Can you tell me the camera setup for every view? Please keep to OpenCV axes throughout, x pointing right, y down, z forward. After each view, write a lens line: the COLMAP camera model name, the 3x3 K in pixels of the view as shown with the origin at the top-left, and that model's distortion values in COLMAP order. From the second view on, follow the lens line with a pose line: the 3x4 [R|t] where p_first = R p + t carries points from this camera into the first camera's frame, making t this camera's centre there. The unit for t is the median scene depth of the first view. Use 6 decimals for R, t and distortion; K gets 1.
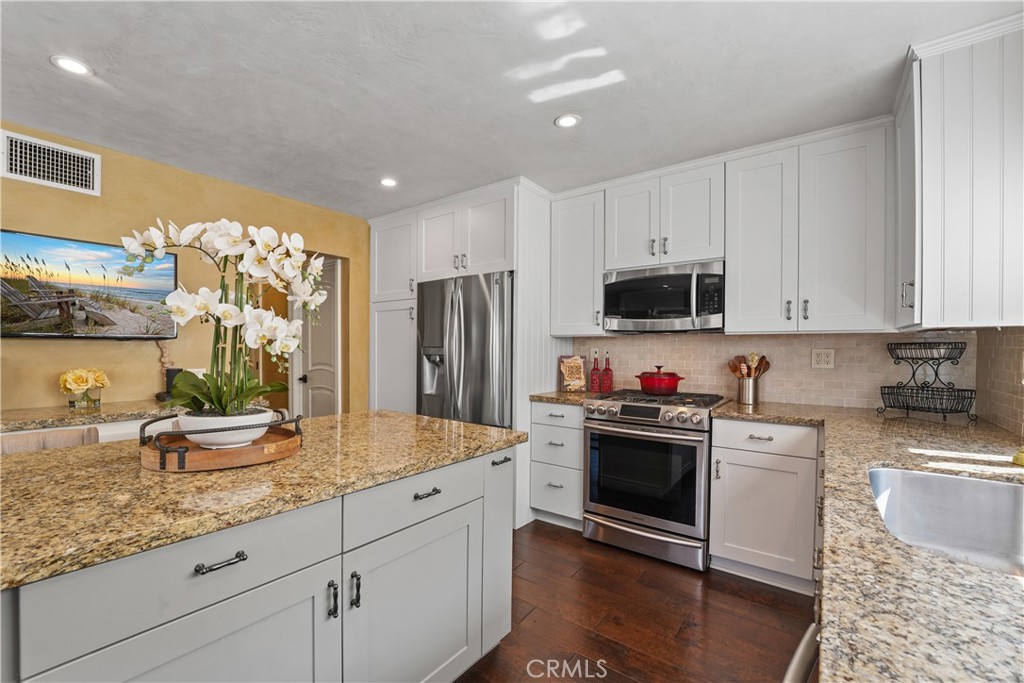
lens RADIAL K [[421.0, 0, 508.6], [0, 421.0, 353.7], [0, 0, 1]] dist [-0.030588, 0.003685]
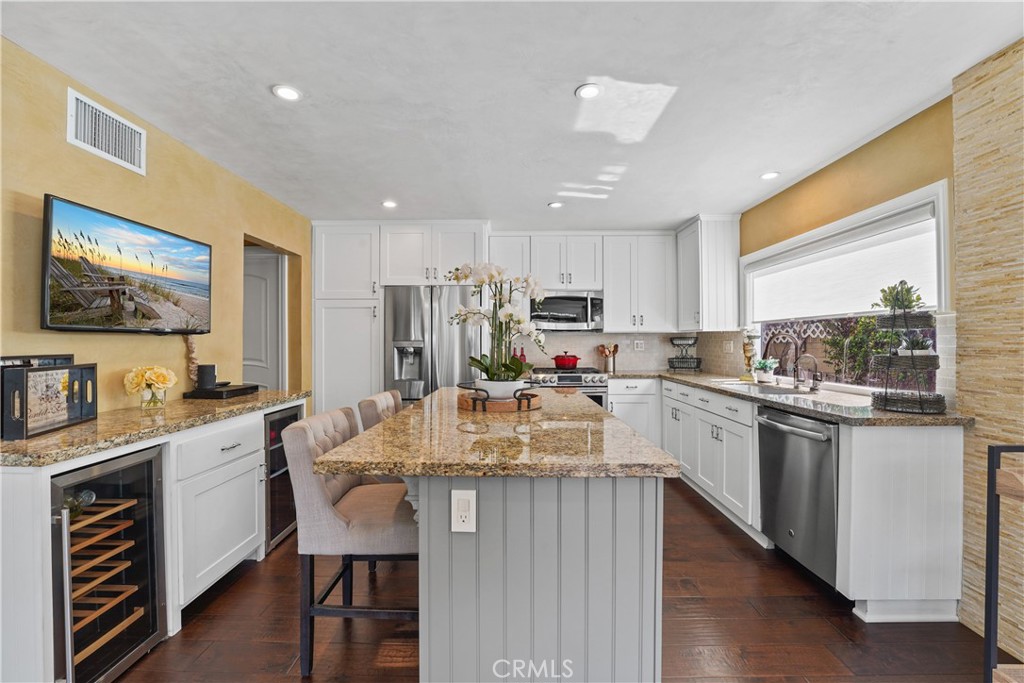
lens RADIAL K [[421.0, 0, 509.6], [0, 421.0, 341.2], [0, 0, 1]] dist [-0.030588, 0.003685]
pose [[0.803049, -0.006152, 0.595881, -0.859943], [0.016510, 0.999793, -0.011928, 0.005453], [-0.595684, 0.019417, 0.802984, -0.189390]]
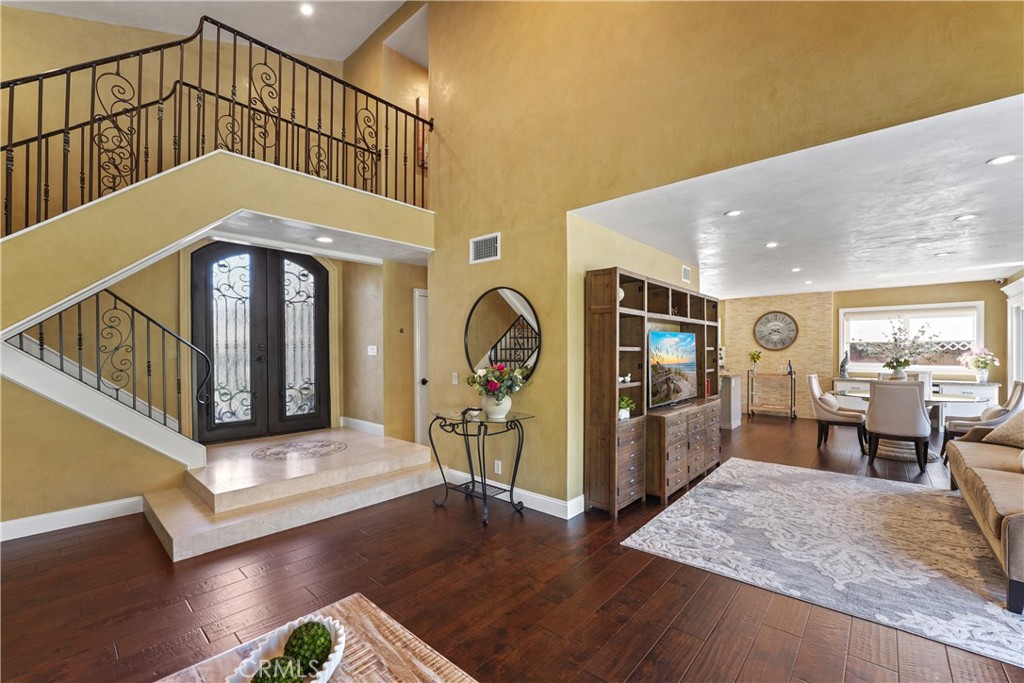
lens RADIAL K [[421.0, 0, 507.8], [0, 421.0, 352.6], [0, 0, 1]] dist [-0.030588, 0.003685]
pose [[0.081999, -0.010227, 0.996580, -3.549652], [0.020493, 0.999753, 0.008573, -0.069129], [-0.996422, 0.019720, 0.082189, 1.501781]]
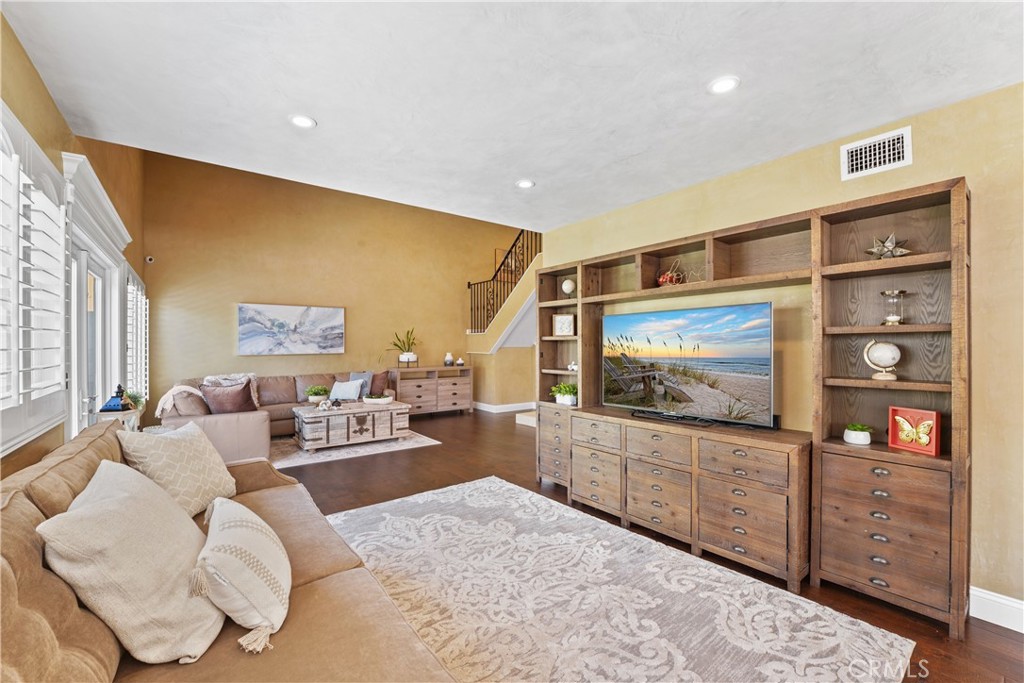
lens RADIAL K [[421.0, 0, 512.8], [0, 421.0, 342.9], [0, 0, 1]] dist [-0.030588, 0.003685]
pose [[0.966786, -0.012749, -0.255268, -1.901595], [0.006557, 0.999664, -0.025090, -0.009403], [0.255502, 0.022583, 0.966545, -0.265927]]
